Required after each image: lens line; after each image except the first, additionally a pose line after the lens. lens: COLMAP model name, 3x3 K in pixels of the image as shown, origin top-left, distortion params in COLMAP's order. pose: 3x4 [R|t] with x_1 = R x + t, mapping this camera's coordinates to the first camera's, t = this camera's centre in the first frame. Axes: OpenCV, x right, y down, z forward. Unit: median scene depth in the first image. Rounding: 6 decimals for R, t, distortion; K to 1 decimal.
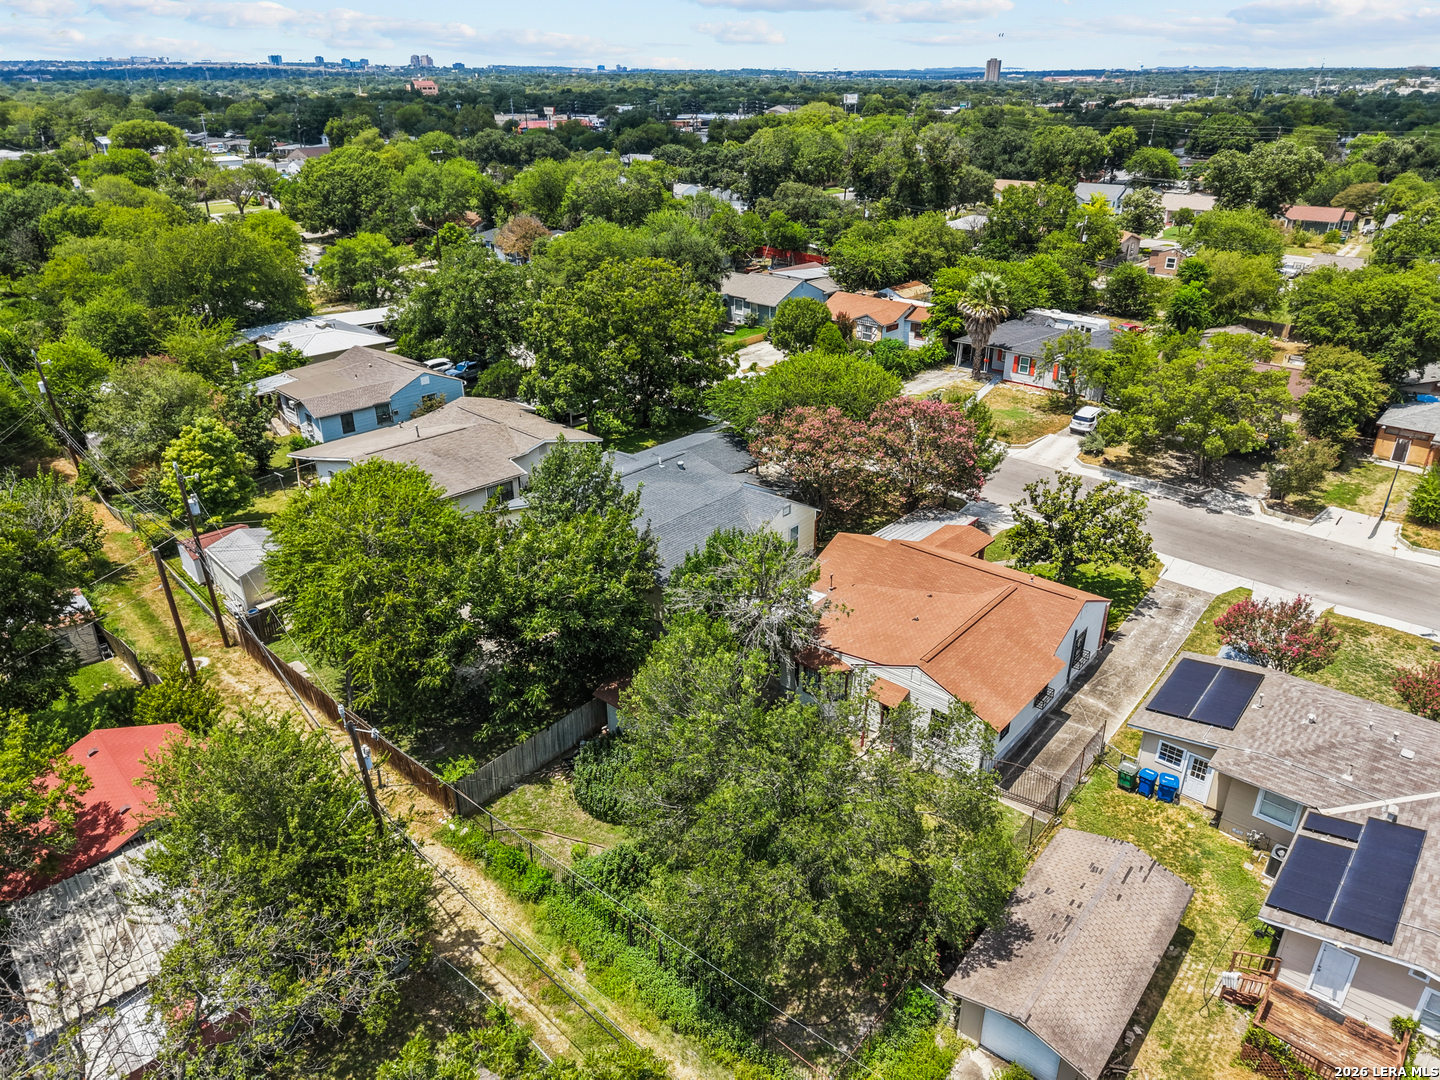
lens RADIAL K [[965.0, 0, 720.0], [0, 965.0, 540.0], [0, 0, 1]] dist [0.015810, 0.001247]
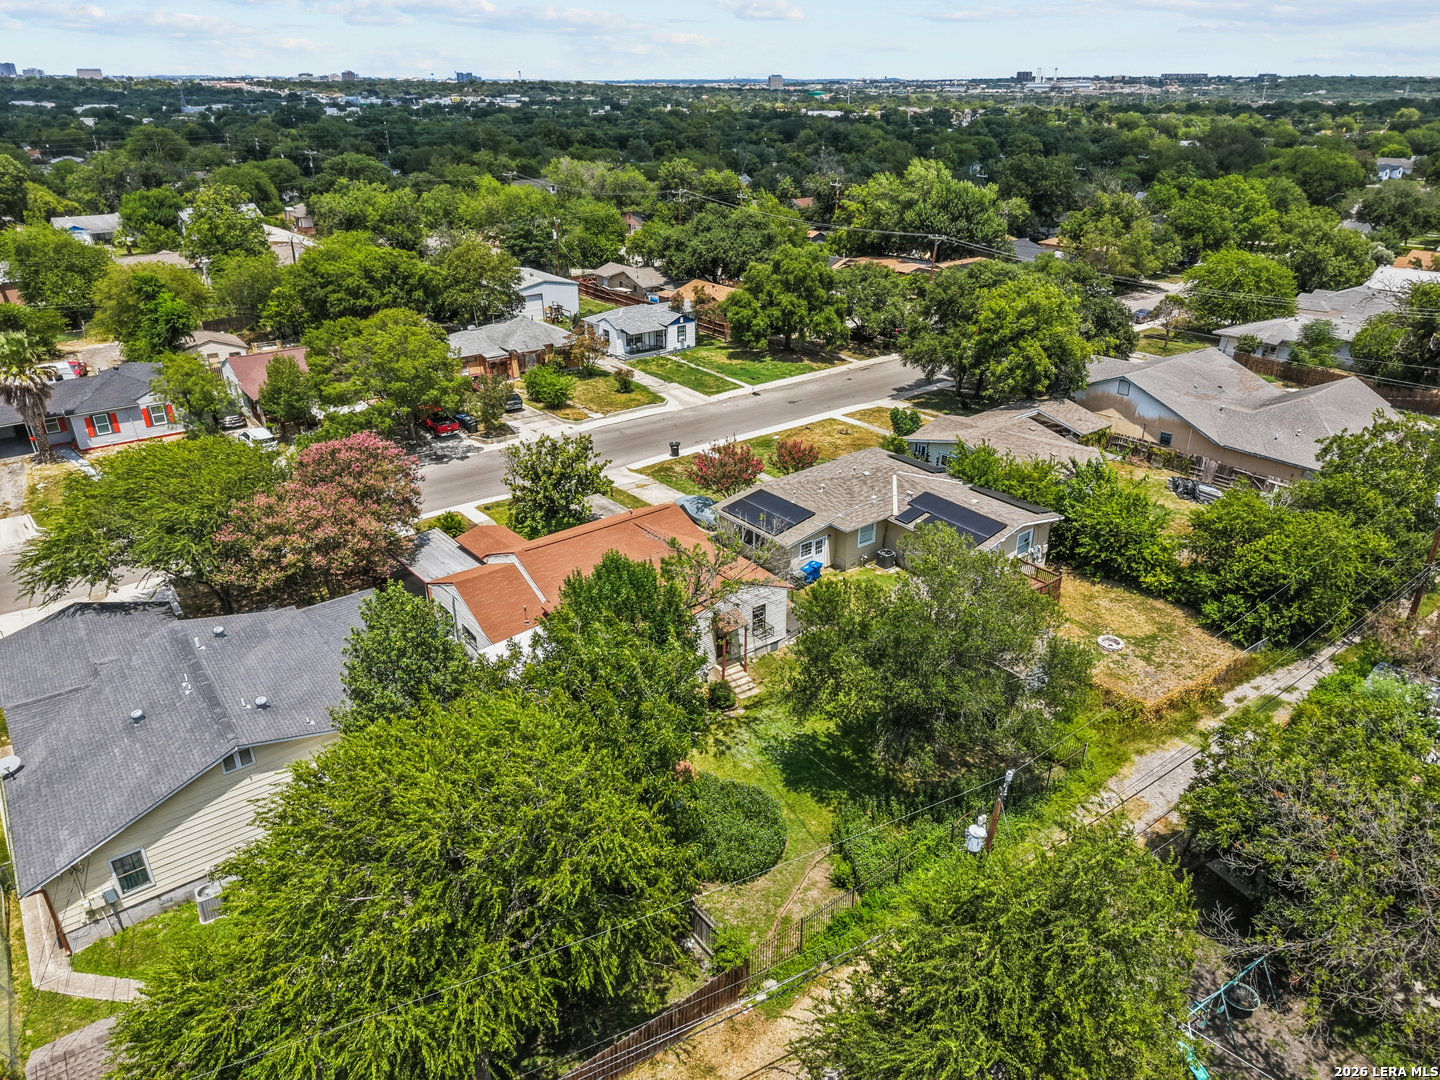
lens RADIAL K [[965.0, 0, 720.0], [0, 965.0, 540.0], [0, 0, 1]] dist [0.015810, 0.001247]
pose [[0.205953, -0.424676, 0.881609, -0.500841], [0.424401, 0.850547, 0.310569, -0.177964], [-0.881741, 0.310193, 0.355406, 0.349973]]
